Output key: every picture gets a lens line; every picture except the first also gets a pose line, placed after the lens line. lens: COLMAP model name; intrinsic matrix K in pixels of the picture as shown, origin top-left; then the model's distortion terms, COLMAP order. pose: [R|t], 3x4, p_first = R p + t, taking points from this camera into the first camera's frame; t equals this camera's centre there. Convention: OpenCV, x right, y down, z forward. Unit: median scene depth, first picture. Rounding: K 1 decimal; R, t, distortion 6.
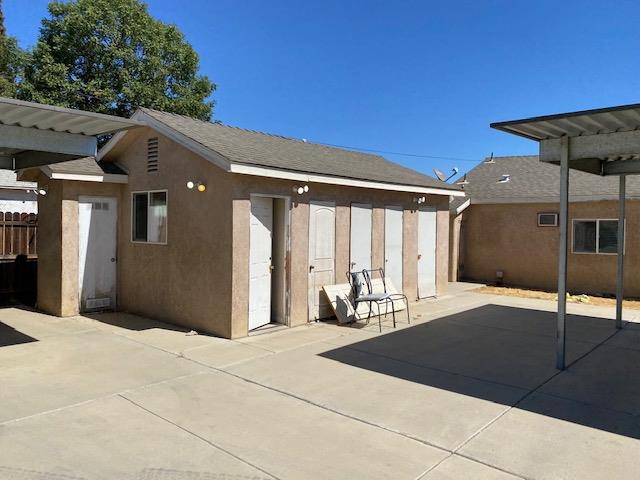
lens RADIAL K [[486.8, 0, 320.0], [0, 486.8, 240.0], [0, 0, 1]] dist [0.007578, -0.001945]
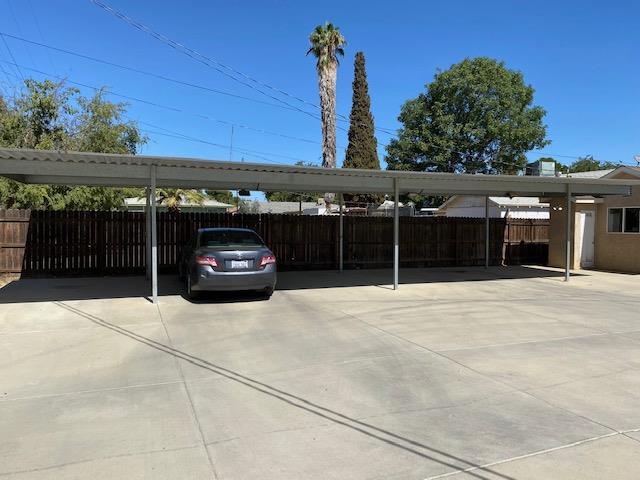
lens RADIAL K [[486.8, 0, 320.0], [0, 486.8, 240.0], [0, 0, 1]] dist [0.007578, -0.001945]
pose [[0.890229, 0.006951, -0.455460, -0.507842], [-0.005509, 0.999975, 0.004494, 0.027340], [0.455480, -0.001492, 0.890245, -1.189840]]
